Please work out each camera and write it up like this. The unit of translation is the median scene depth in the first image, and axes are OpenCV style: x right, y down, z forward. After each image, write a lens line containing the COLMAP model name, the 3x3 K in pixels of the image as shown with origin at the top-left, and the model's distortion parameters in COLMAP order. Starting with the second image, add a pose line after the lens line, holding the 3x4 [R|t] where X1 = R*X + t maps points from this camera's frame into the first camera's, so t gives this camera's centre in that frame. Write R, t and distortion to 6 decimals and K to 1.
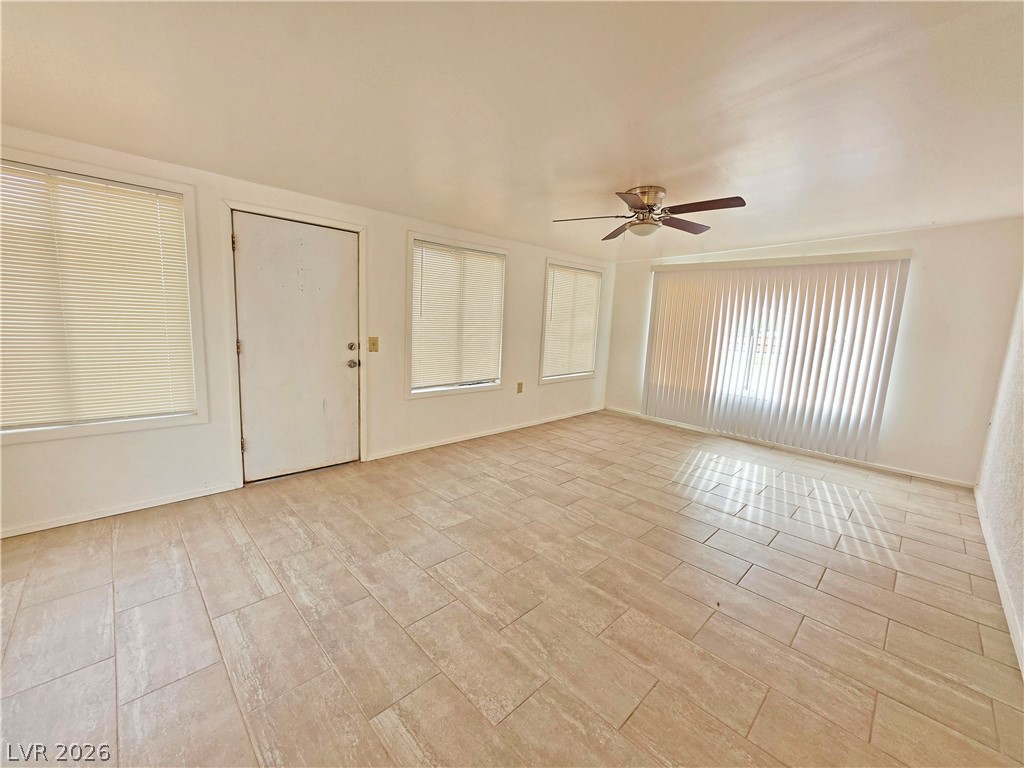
lens RADIAL K [[409.7, 0, 512.9], [0, 409.7, 381.1], [0, 0, 1]] dist [-0.001169, 0.000575]
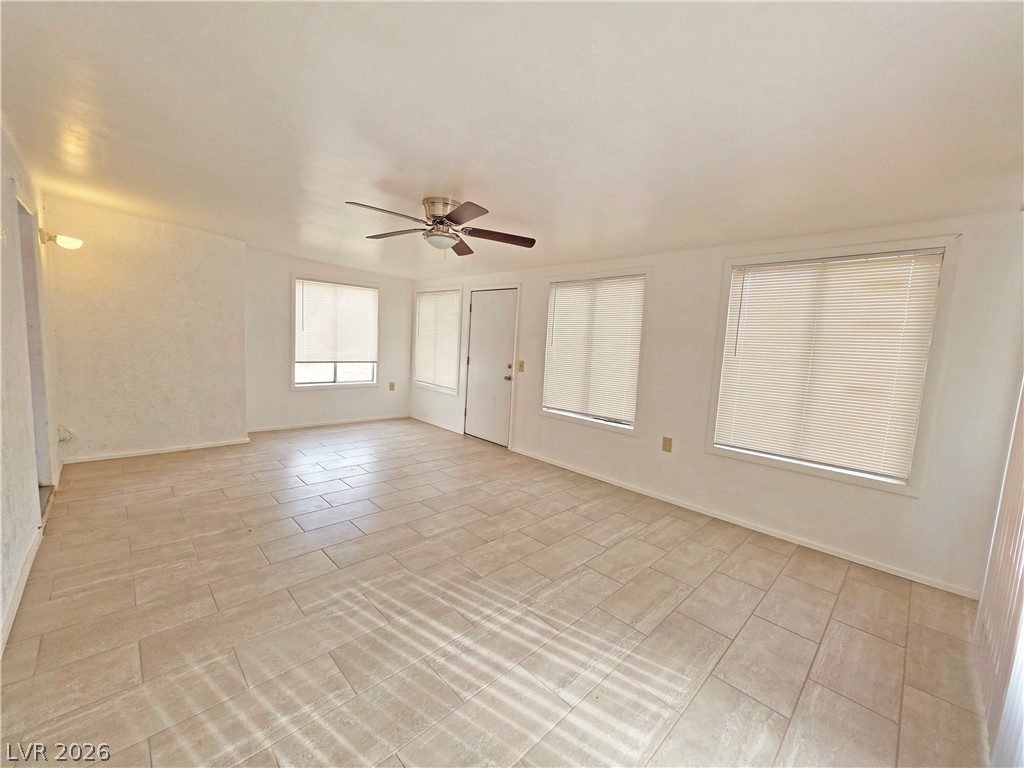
lens RADIAL K [[410.6, 0, 511.2], [0, 410.6, 379.1], [0, 0, 1]] dist [-0.003268, 0.000788]
pose [[0.003572, 0.053263, -0.998574, 0.986399], [-0.197659, 0.978917, 0.051507, -0.107587], [0.980264, 0.197193, 0.014025, 0.924307]]
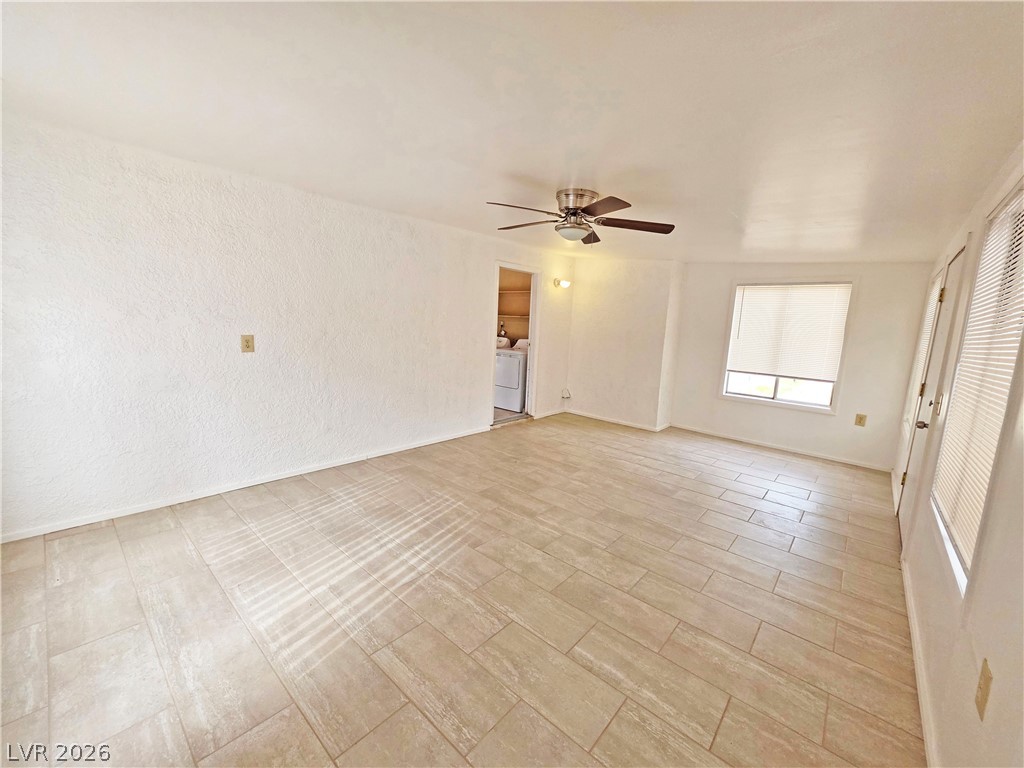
lens RADIAL K [[413.5, 0, 515.3], [0, 413.5, 353.6], [0, 0, 1]] dist [-0.001634, 0.000313]
pose [[-0.991456, -0.091150, -0.093312, 0.396558], [-0.109579, 0.970066, 0.216713, -0.235011], [0.070765, 0.225087, -0.971766, 1.545083]]
